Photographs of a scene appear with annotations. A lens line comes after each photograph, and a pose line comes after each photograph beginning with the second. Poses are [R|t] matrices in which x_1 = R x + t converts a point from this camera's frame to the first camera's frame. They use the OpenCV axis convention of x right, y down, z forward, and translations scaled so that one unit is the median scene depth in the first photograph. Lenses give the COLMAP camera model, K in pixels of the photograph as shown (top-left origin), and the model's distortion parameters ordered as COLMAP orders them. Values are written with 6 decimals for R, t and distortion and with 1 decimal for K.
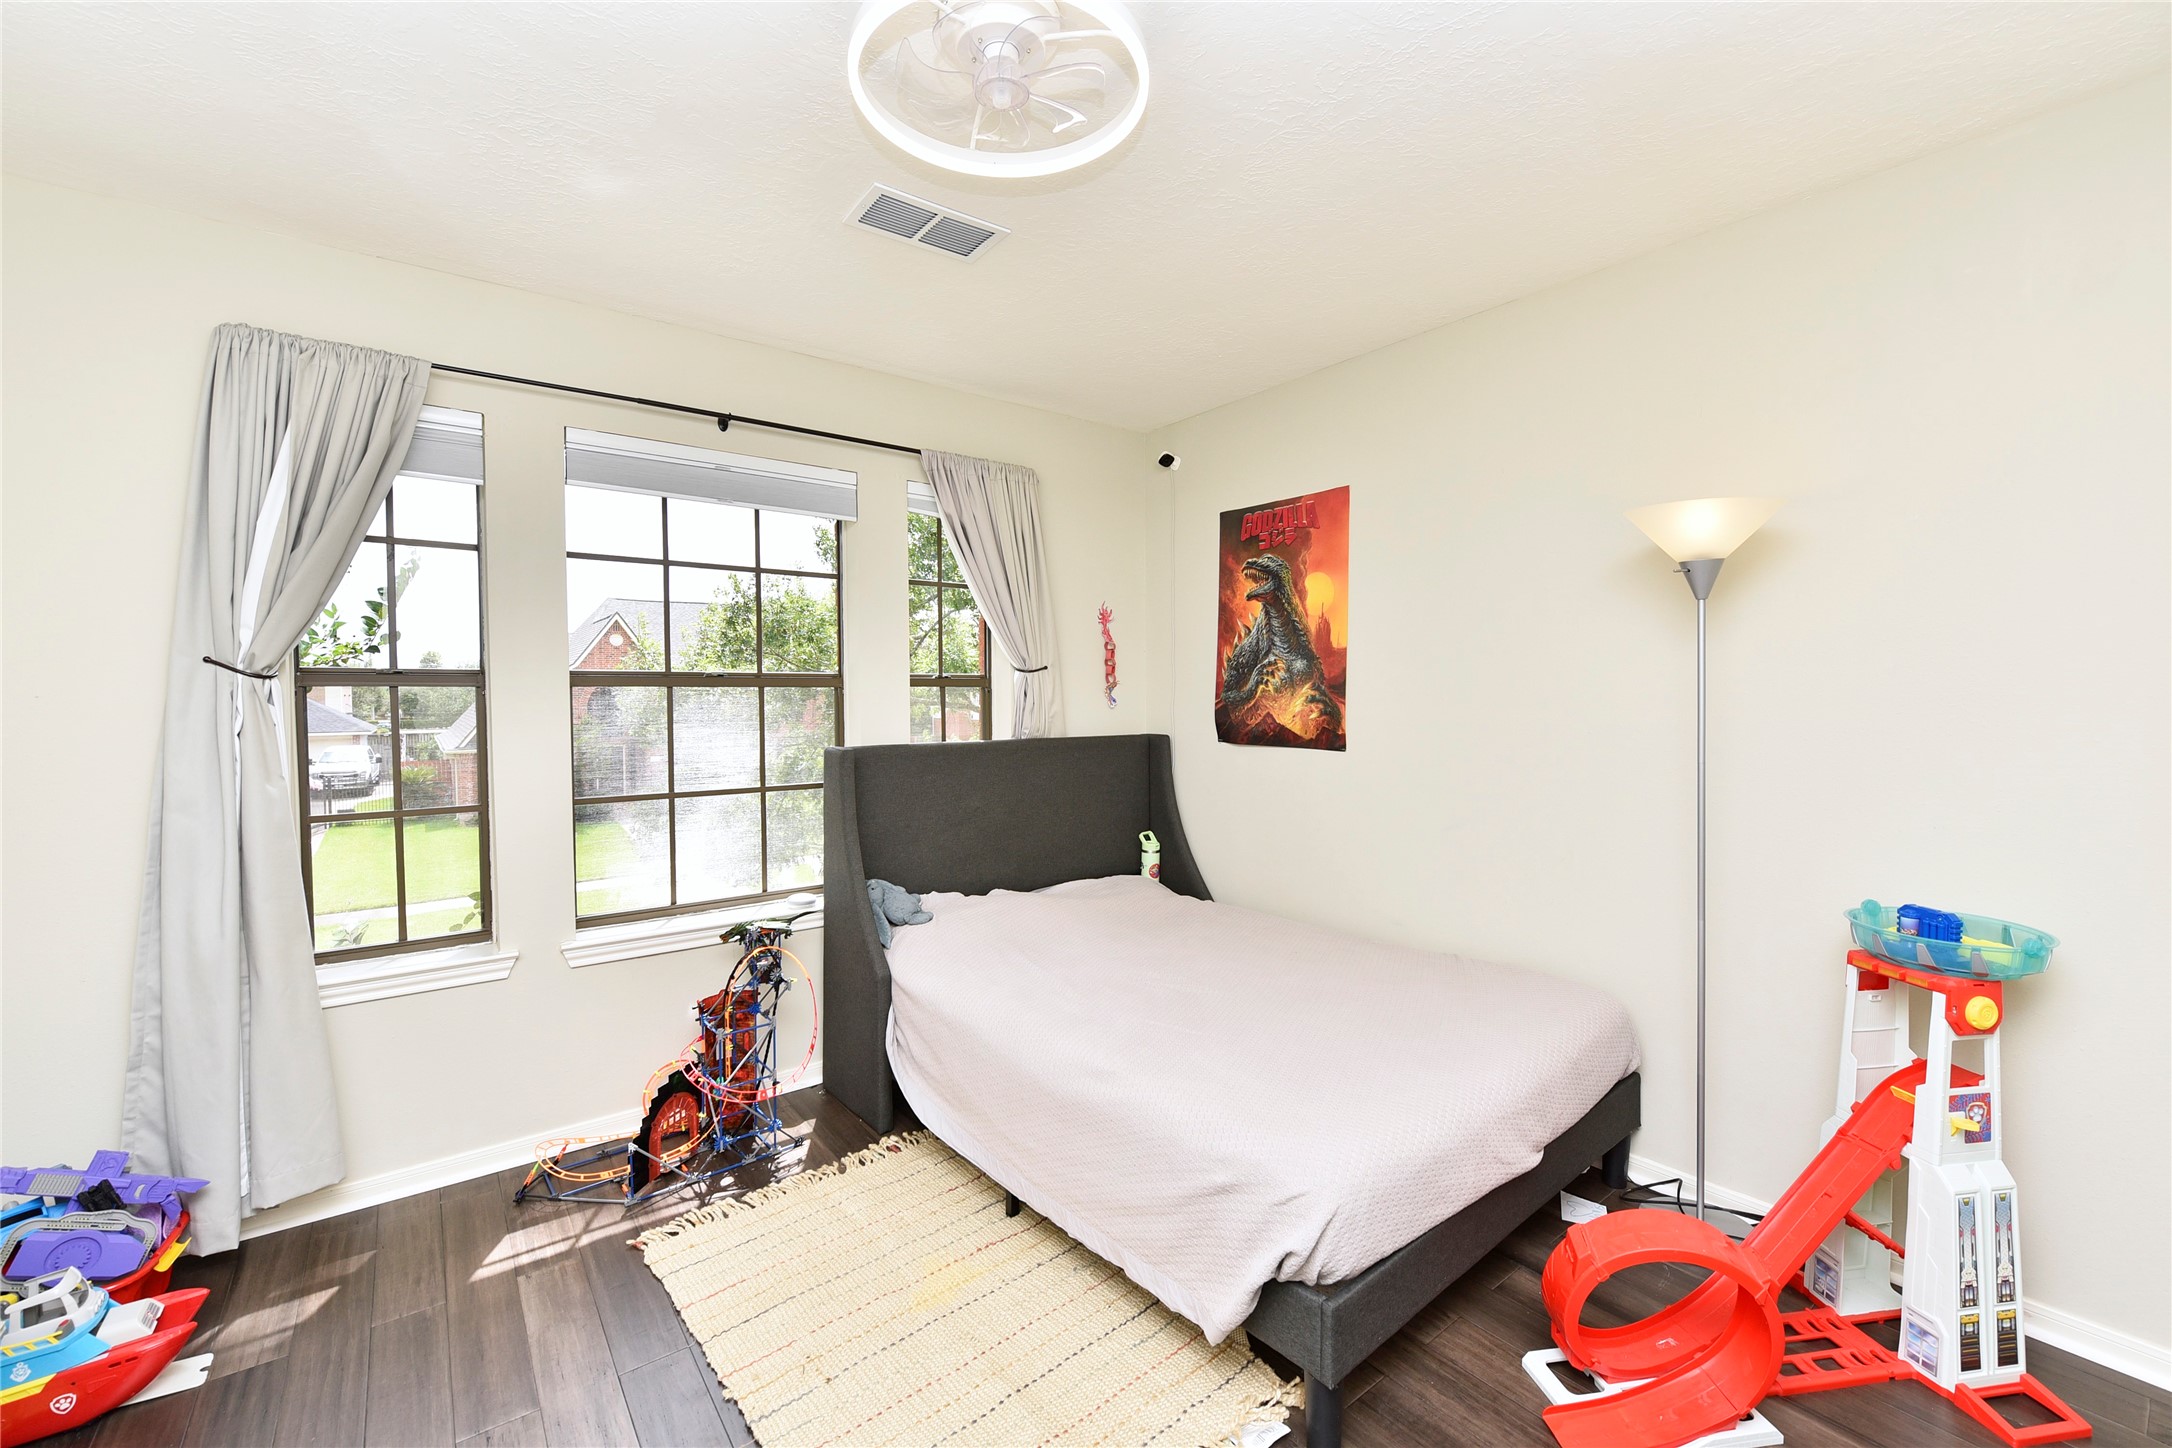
lens RADIAL K [[896.3, 0, 1089.4], [0, 896.3, 710.1], [0, 0, 1]] dist [-0.006819, -0.002119]
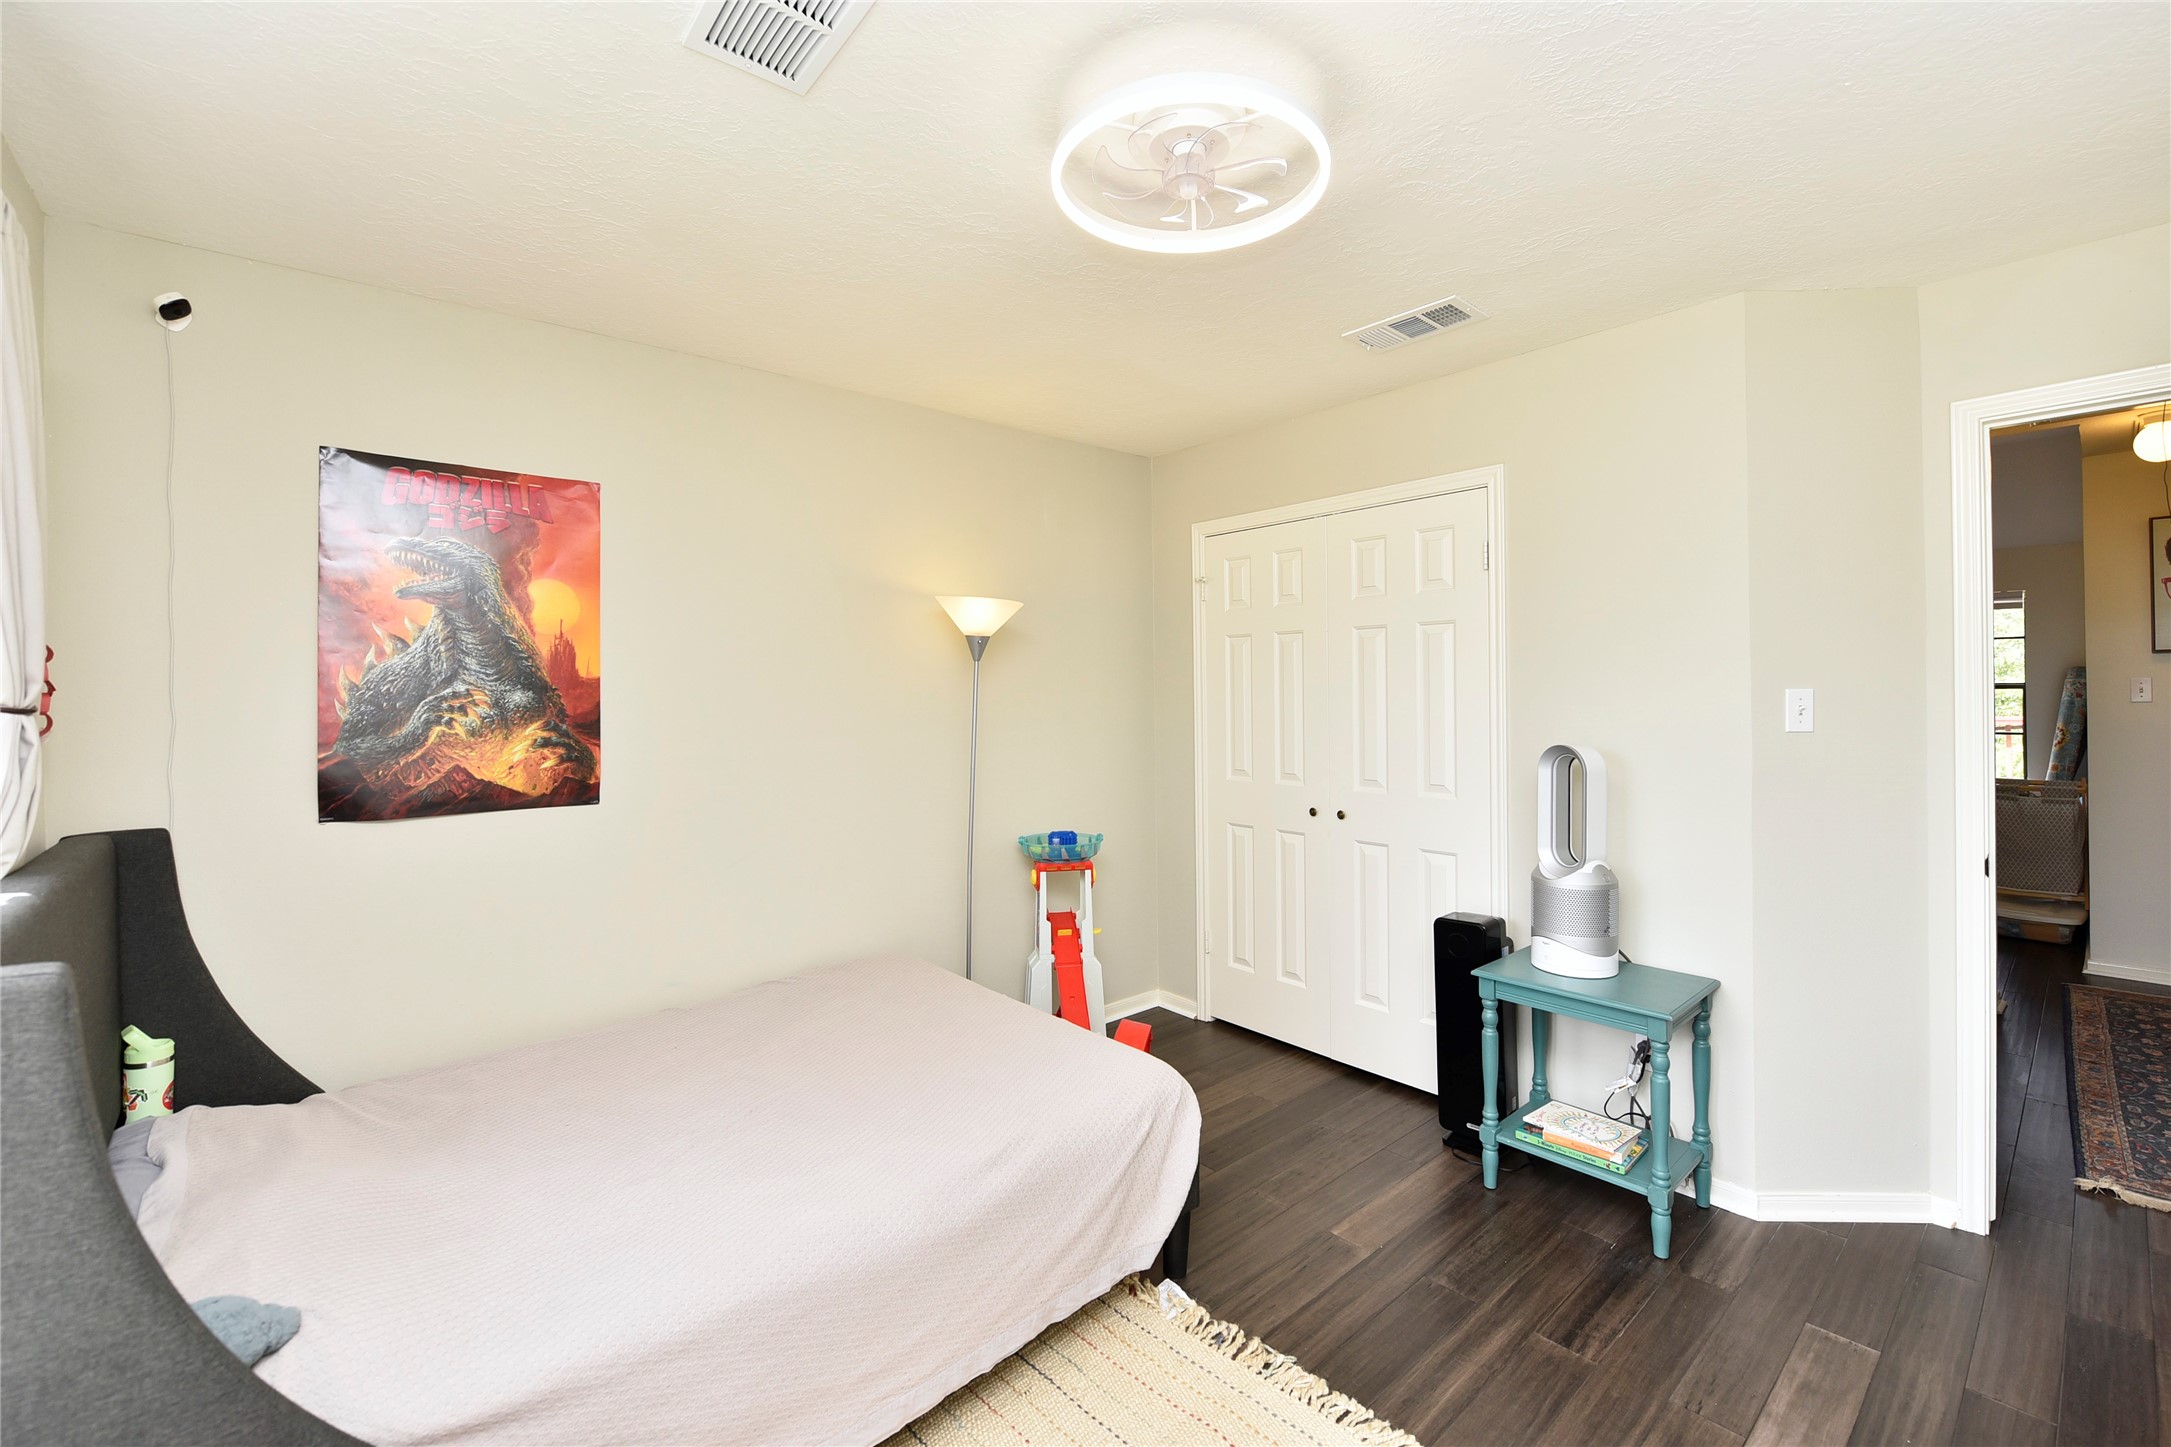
lens RADIAL K [[895.9, 0, 1085.8], [0, 895.9, 702.4], [0, 0, 1]] dist [-0.006819, -0.002119]
pose [[-0.071567, -0.009707, 0.997389, -0.545509], [0.029571, 0.999492, 0.011850, -0.041718], [-0.996997, 0.030342, -0.071243, 0.585529]]
